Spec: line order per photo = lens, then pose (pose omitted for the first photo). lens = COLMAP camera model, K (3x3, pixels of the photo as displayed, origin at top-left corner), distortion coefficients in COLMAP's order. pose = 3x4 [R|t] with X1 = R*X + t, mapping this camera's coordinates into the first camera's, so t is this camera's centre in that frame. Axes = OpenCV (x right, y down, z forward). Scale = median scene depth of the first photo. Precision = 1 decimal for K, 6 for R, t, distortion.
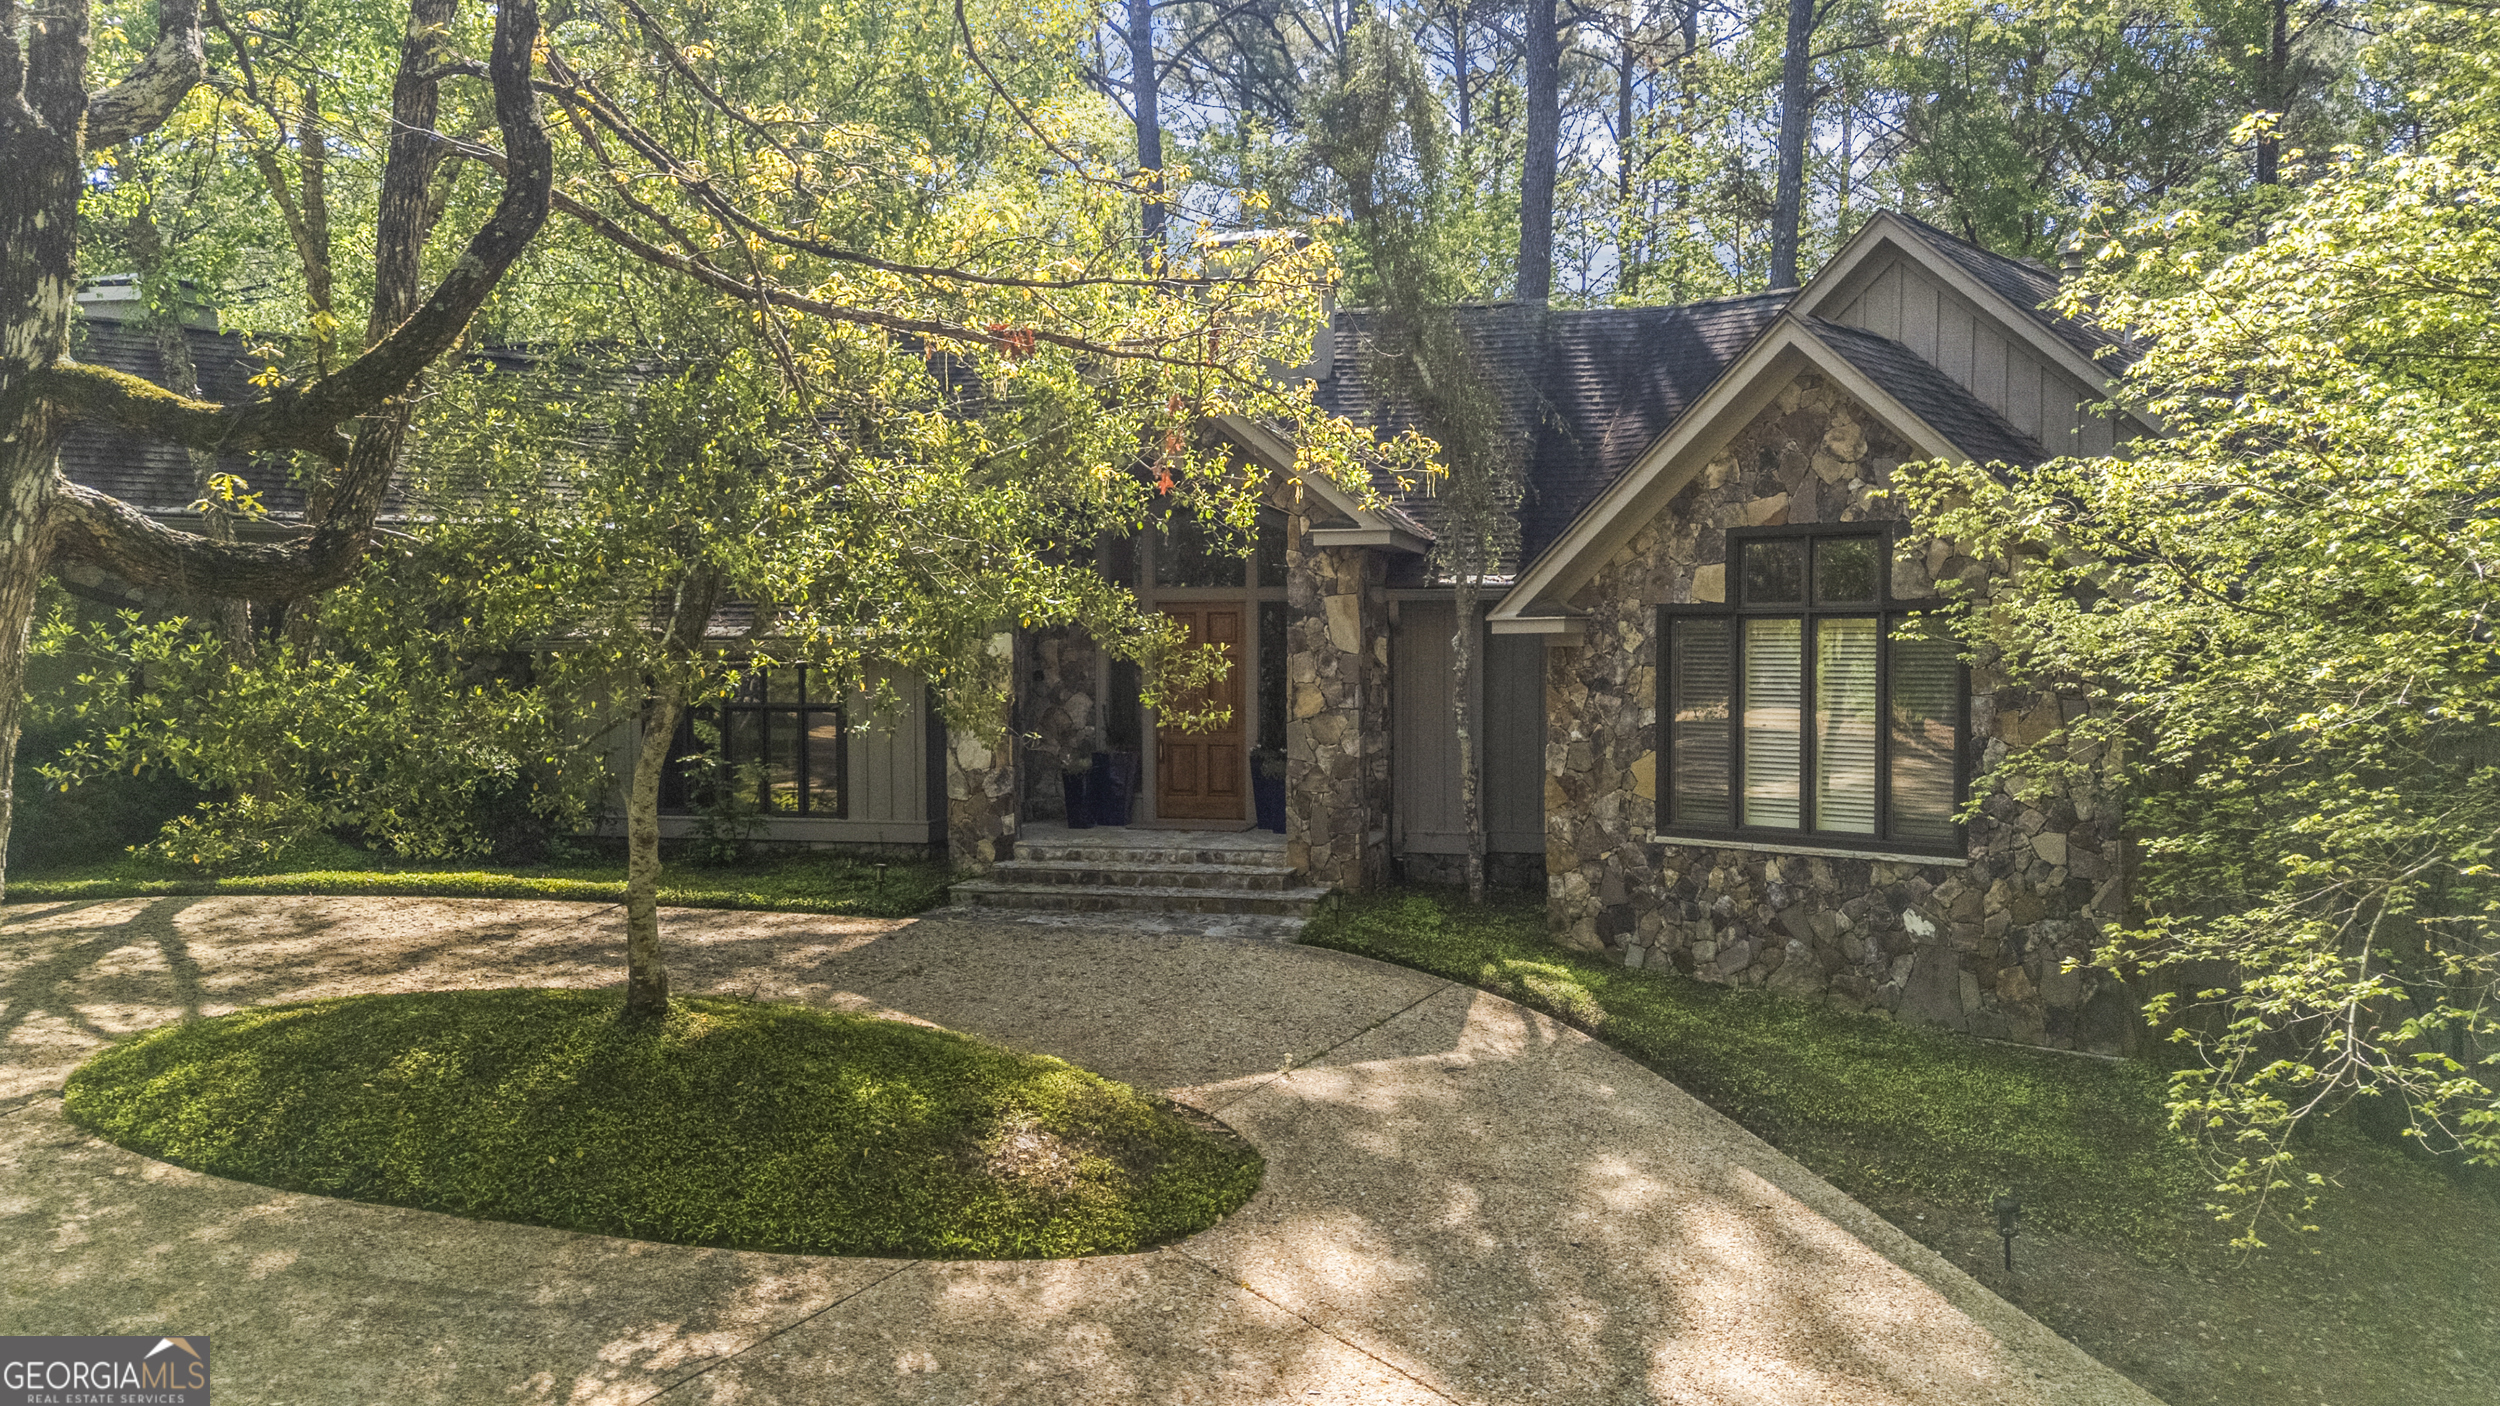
lens RADIAL K [[1868.3, 0, 1250.0], [0, 1868.3, 703.0], [0, 0, 1]] dist [0.202741, -0.417075]
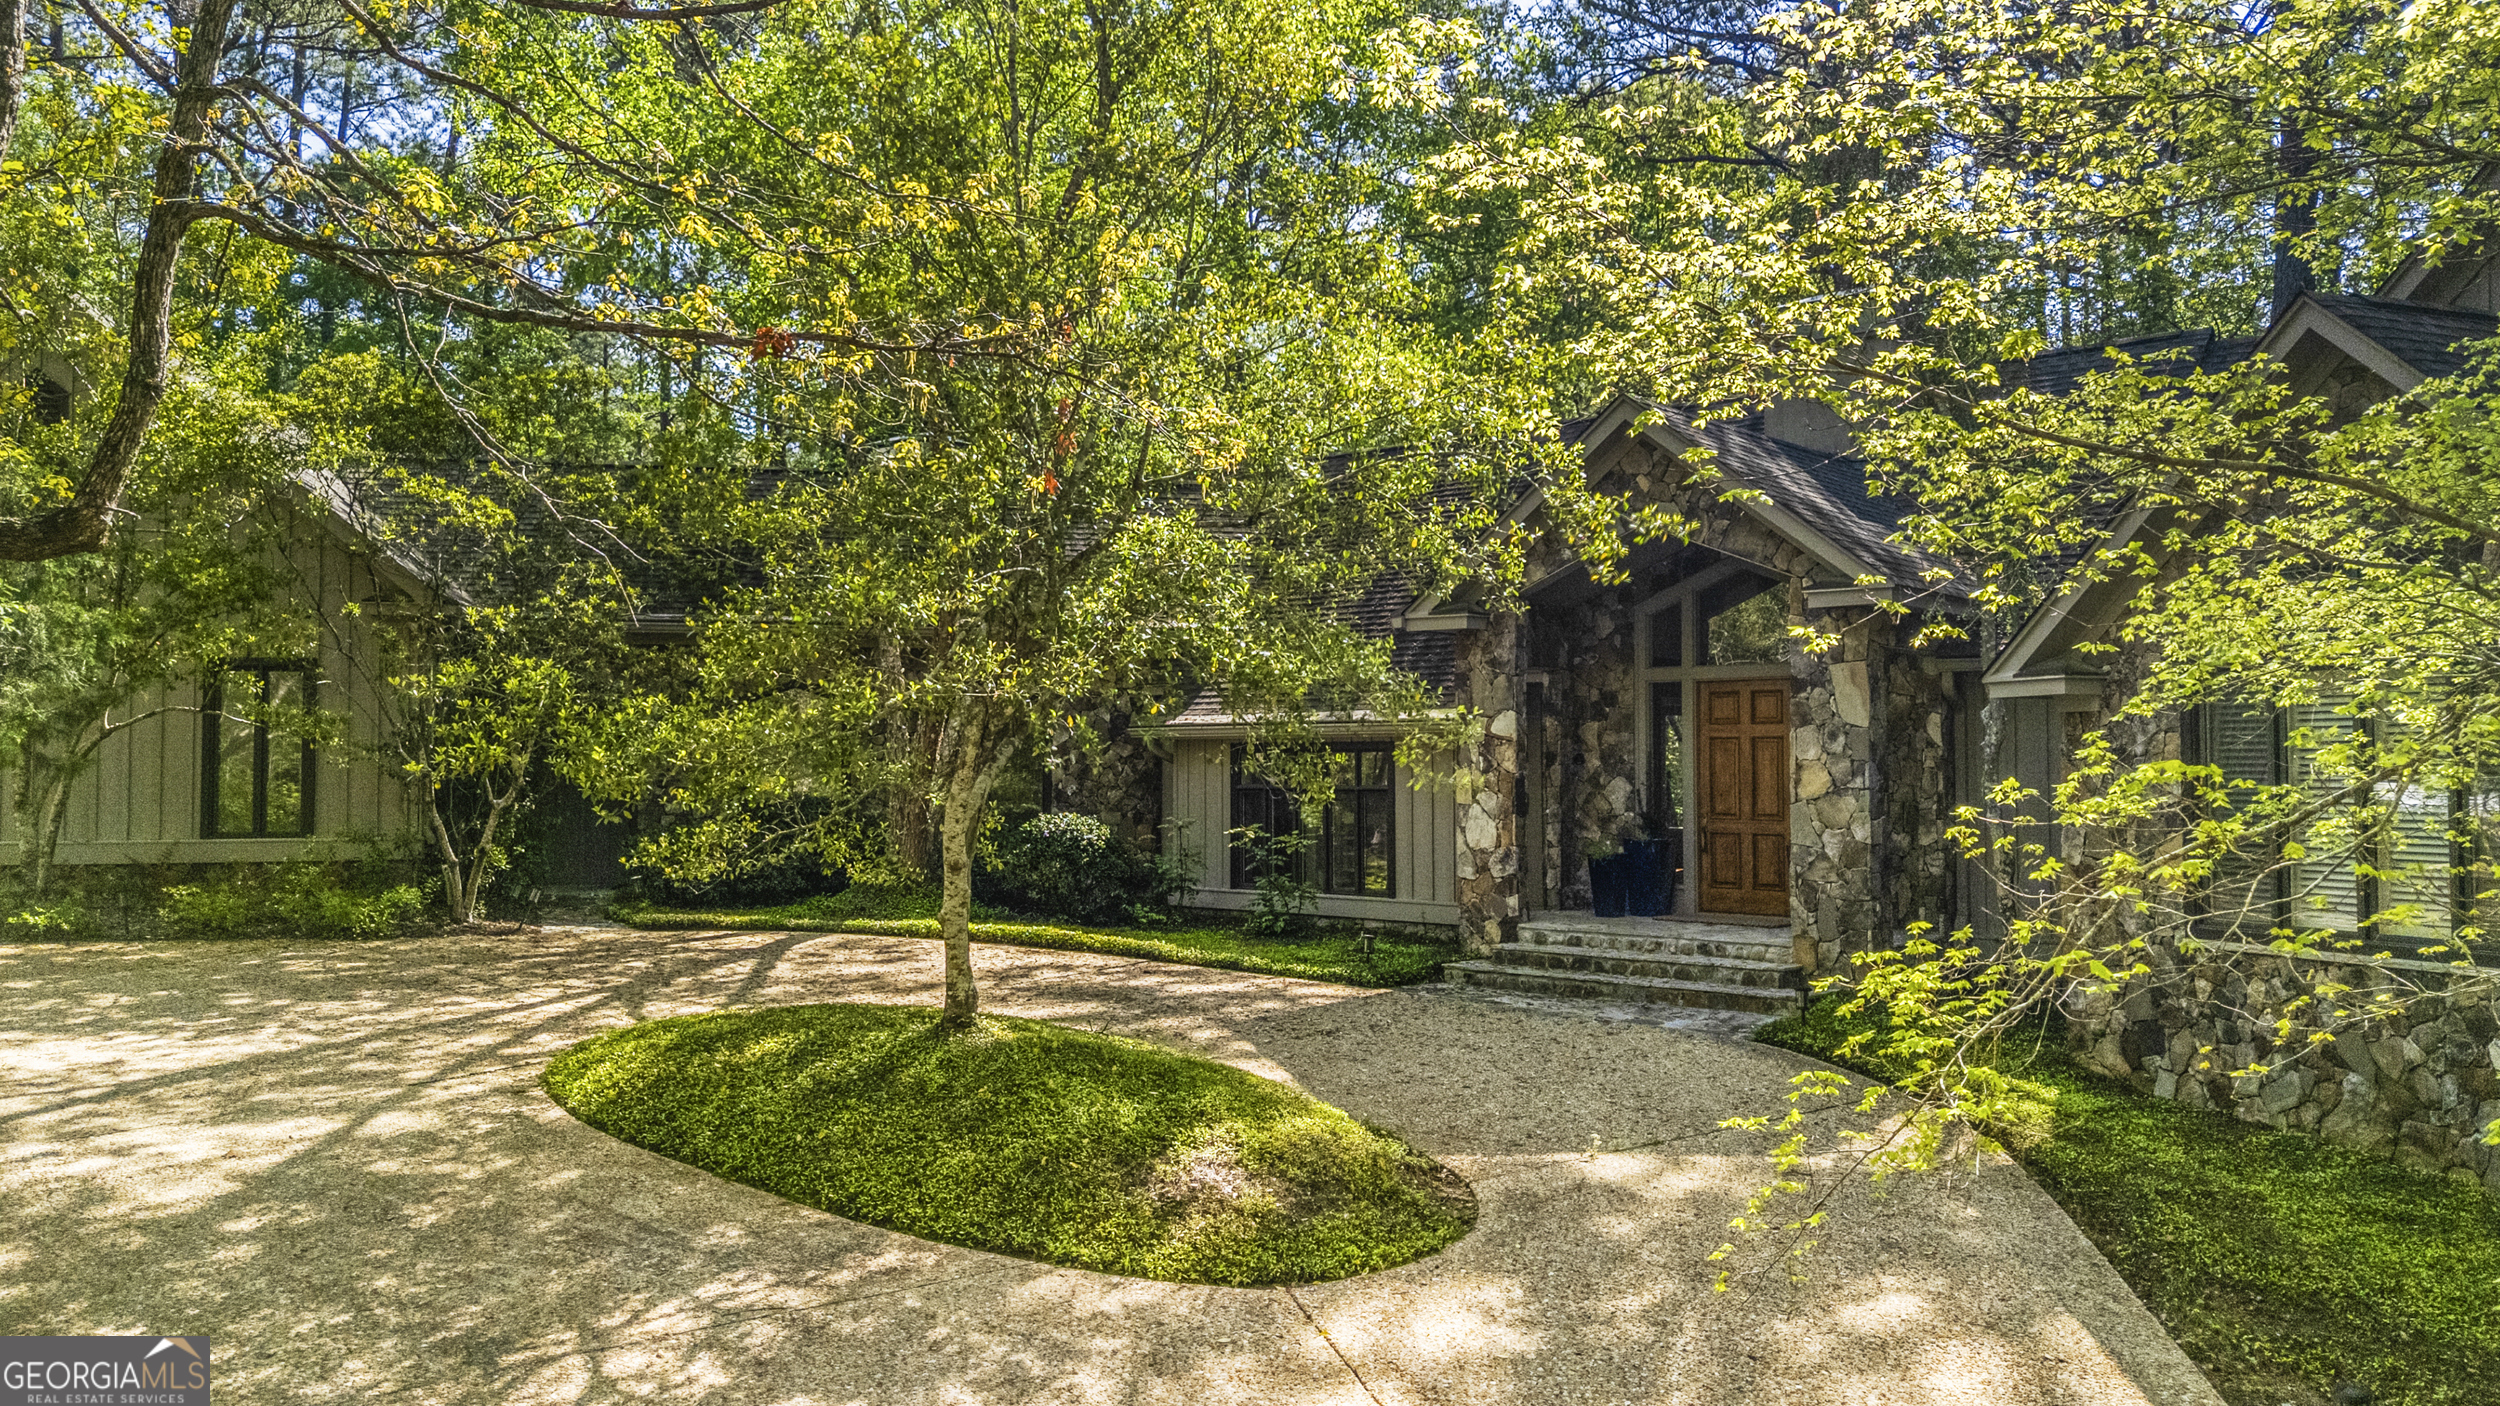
lens RADIAL K [[1869.5, 0, 1250.0], [0, 1869.5, 703.0], [0, 0, 1]] dist [0.072431, -0.070716]
pose [[0.889446, -0.011680, -0.456892, 0.206130], [-0.021278, 0.997531, -0.066924, 0.028604], [0.456545, 0.069247, 0.887001, 0.063880]]
